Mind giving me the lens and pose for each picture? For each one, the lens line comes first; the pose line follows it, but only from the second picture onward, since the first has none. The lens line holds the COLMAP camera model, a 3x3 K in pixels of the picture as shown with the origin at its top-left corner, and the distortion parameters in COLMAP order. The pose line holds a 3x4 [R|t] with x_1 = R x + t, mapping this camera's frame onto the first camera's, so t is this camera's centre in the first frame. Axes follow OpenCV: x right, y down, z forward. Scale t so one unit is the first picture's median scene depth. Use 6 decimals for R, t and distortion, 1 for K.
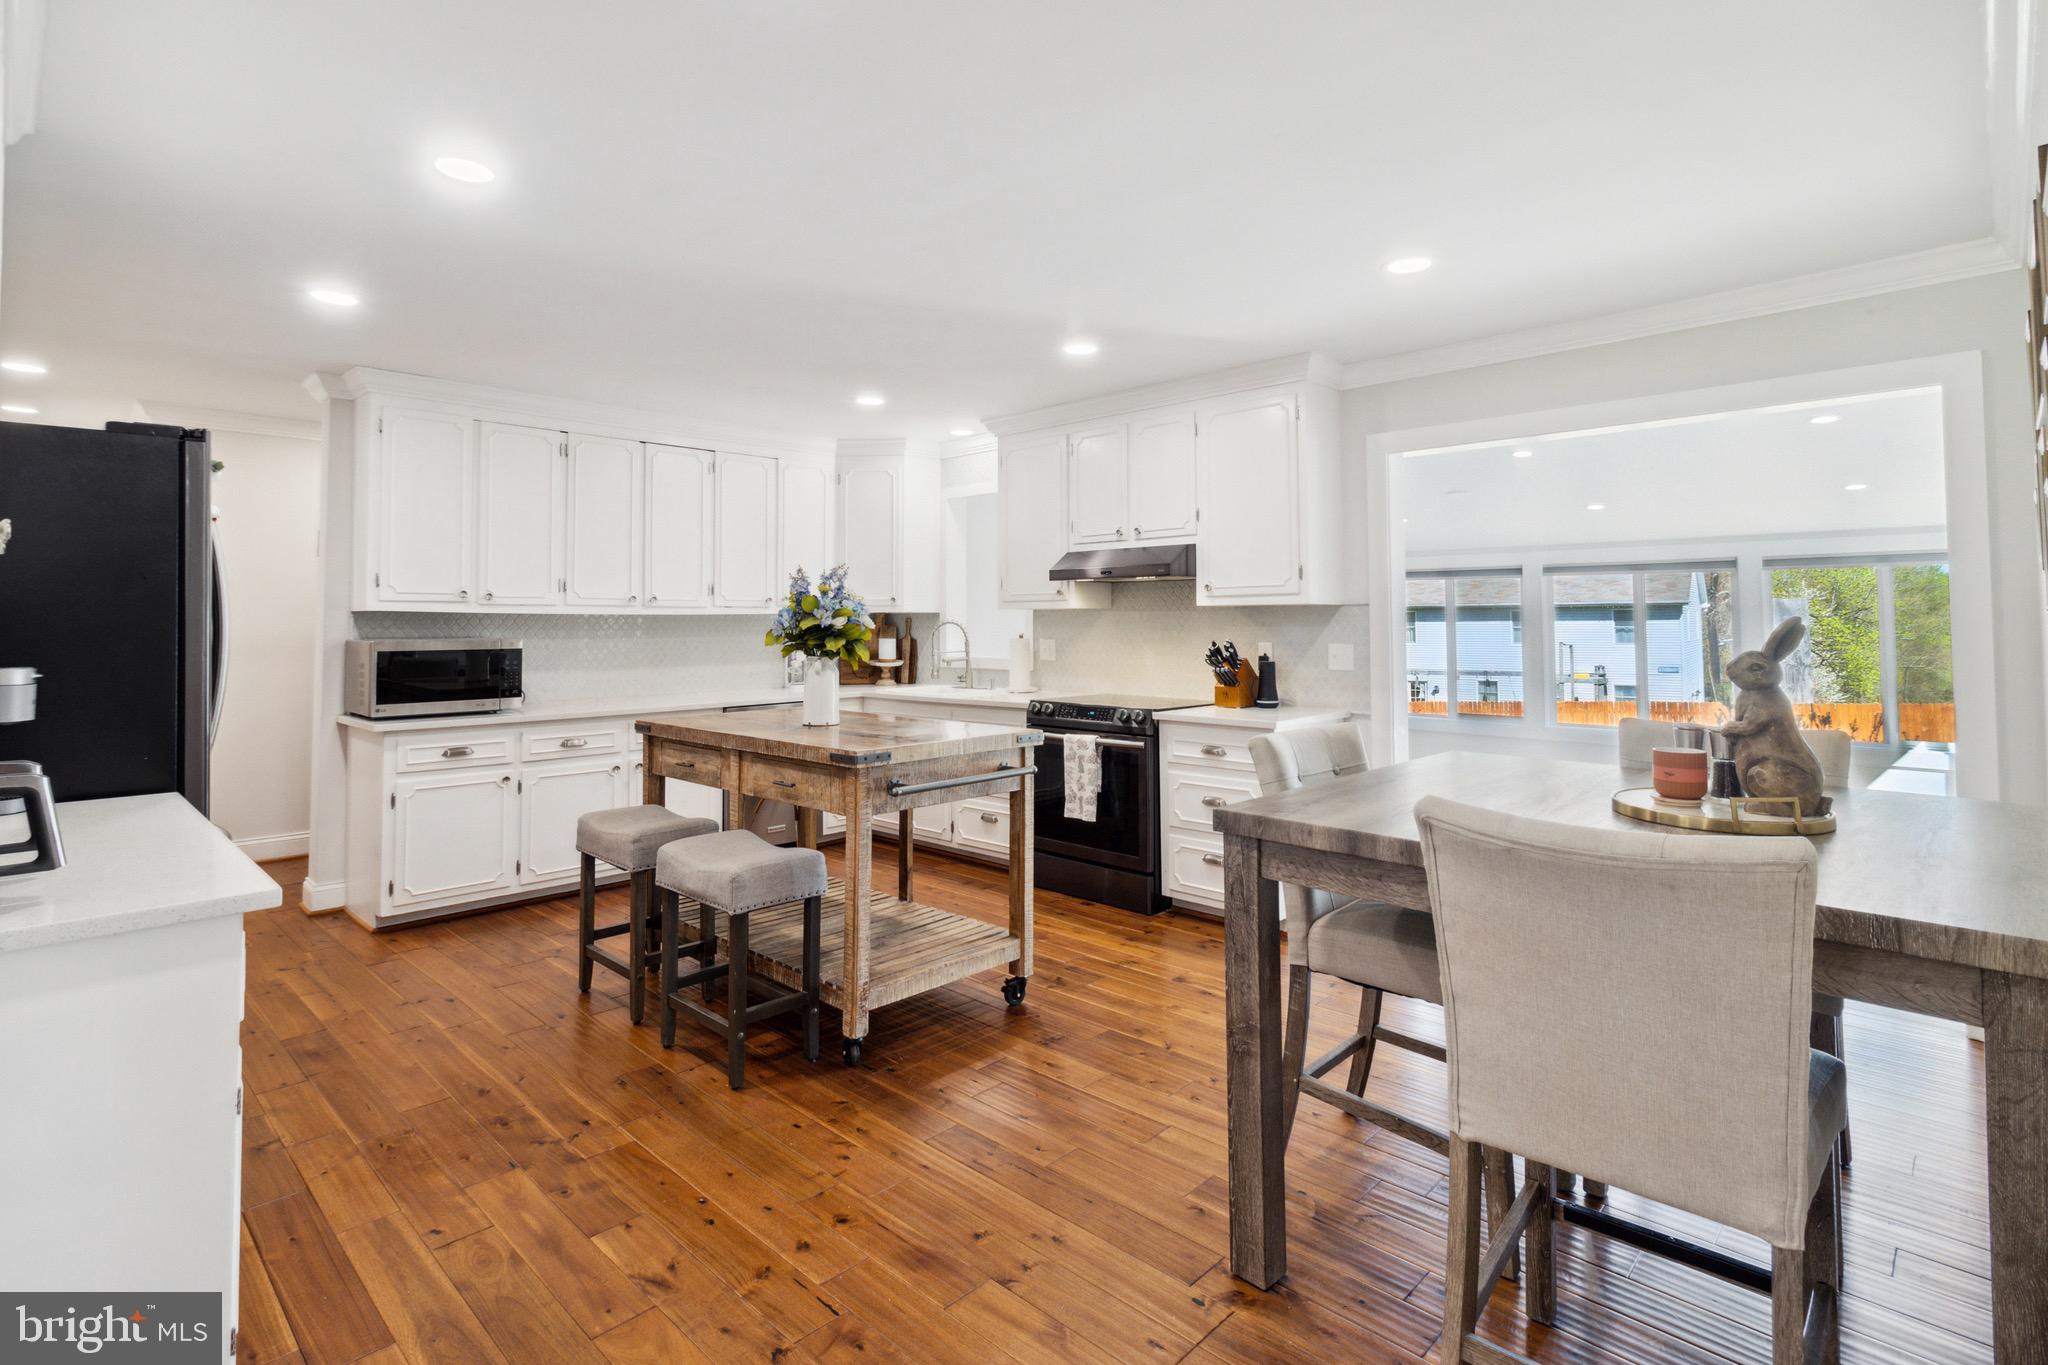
lens RADIAL K [[969.2, 0, 1024.3], [0, 969.2, 614.4], [0, 0, 1]] dist [-0.000649, 0.000153]
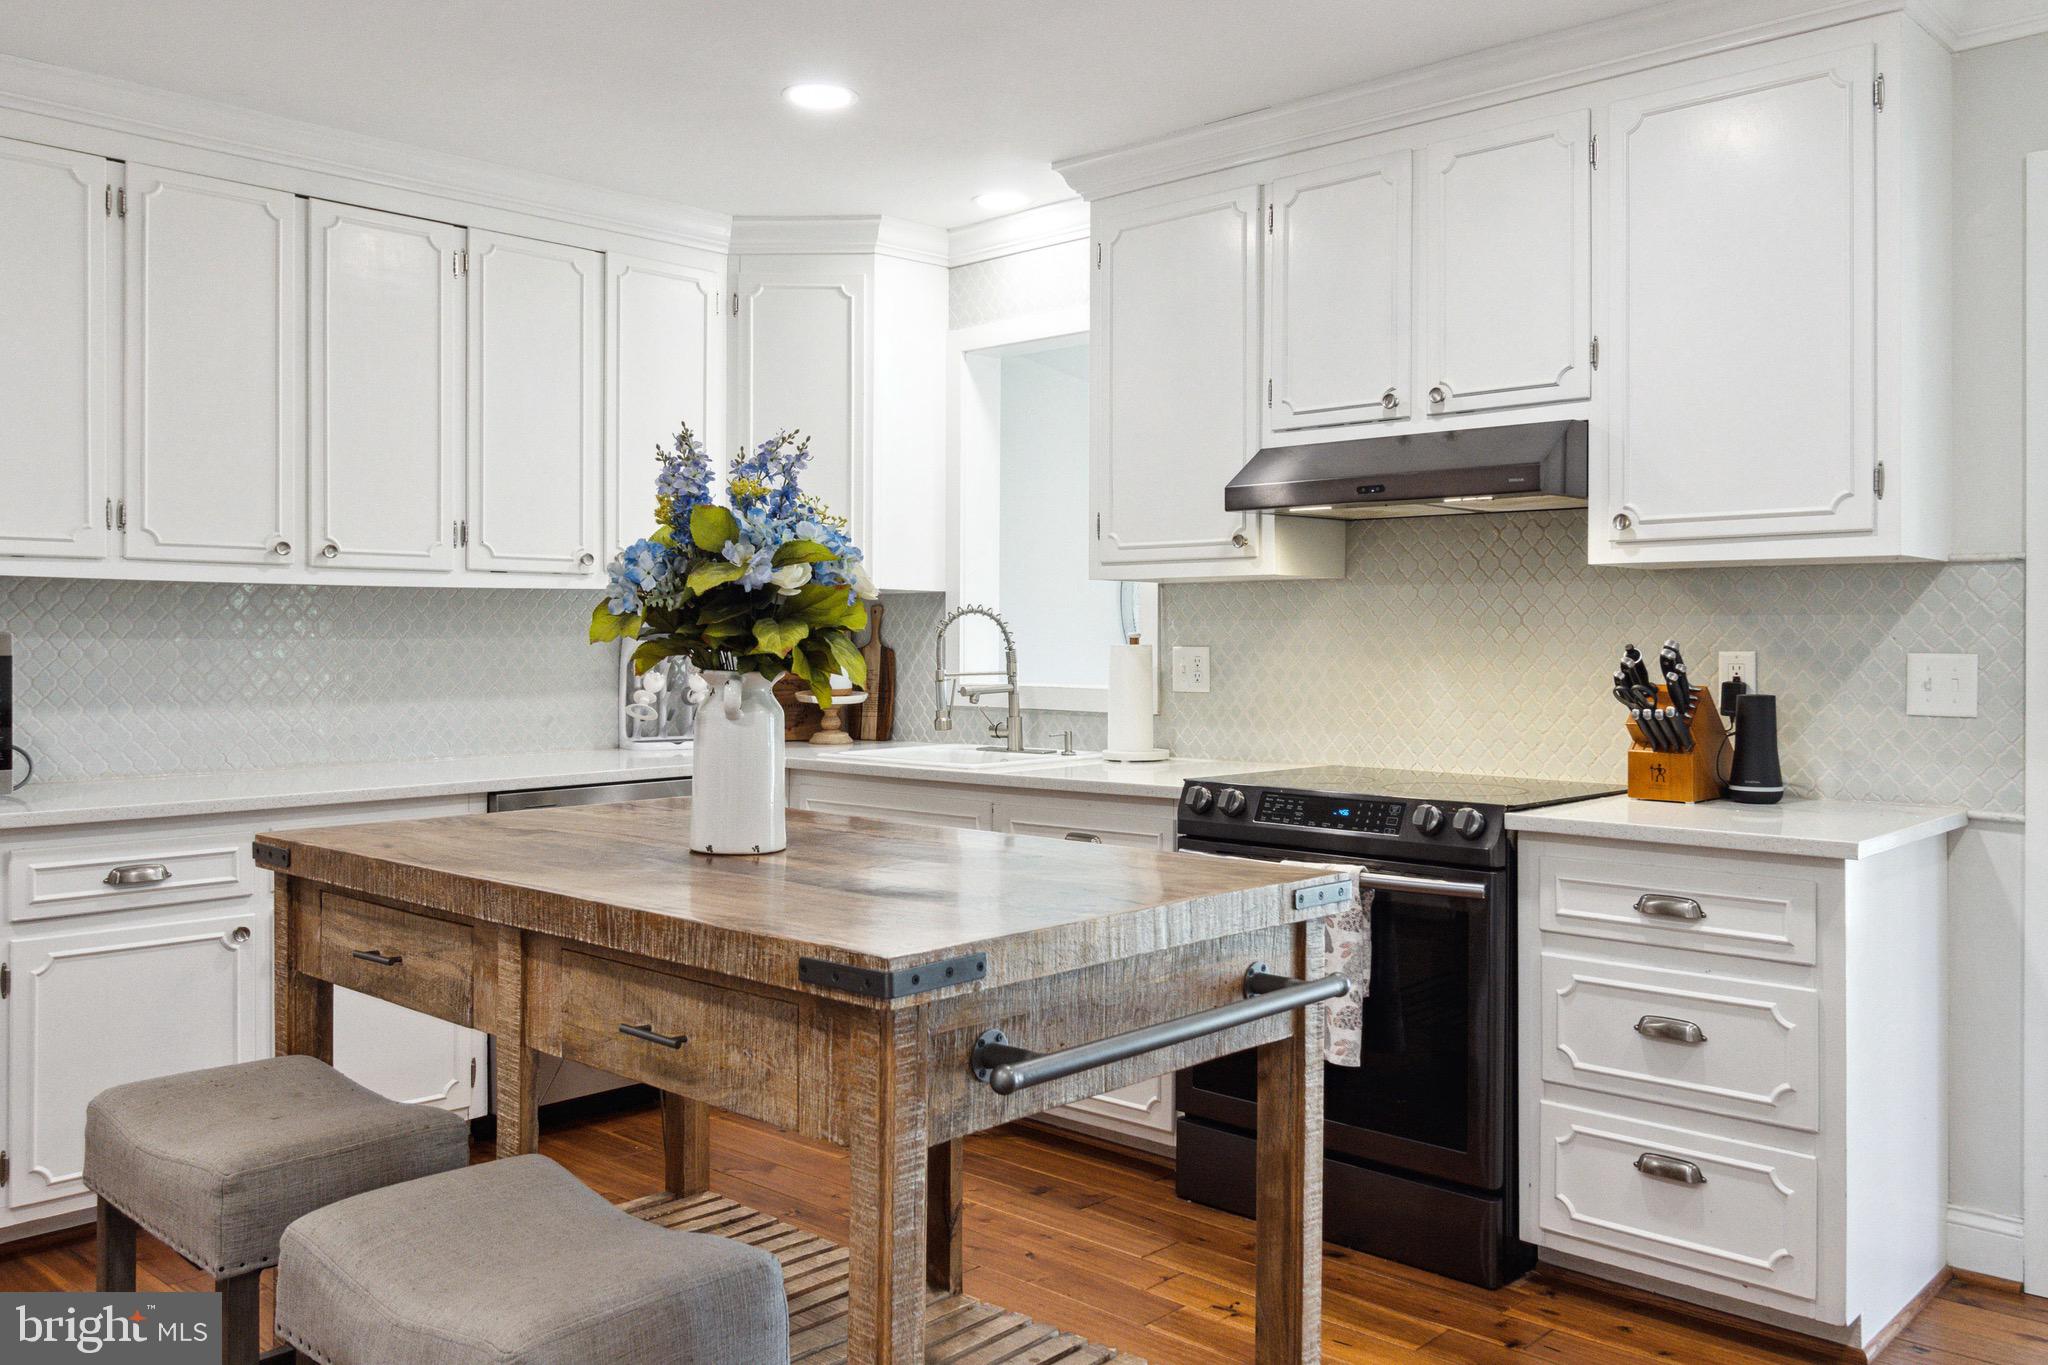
lens RADIAL K [[1654.1, 0, 1024.1], [0, 1654.1, 675.9], [0, 0, 1]] dist [0.004404, 0.004969]
pose [[0.999966, 0.004938, 0.006537, -0.078947], [-0.005151, 0.999446, 0.032892, 0.018002], [-0.006371, -0.032925, 0.999438, 0.272164]]
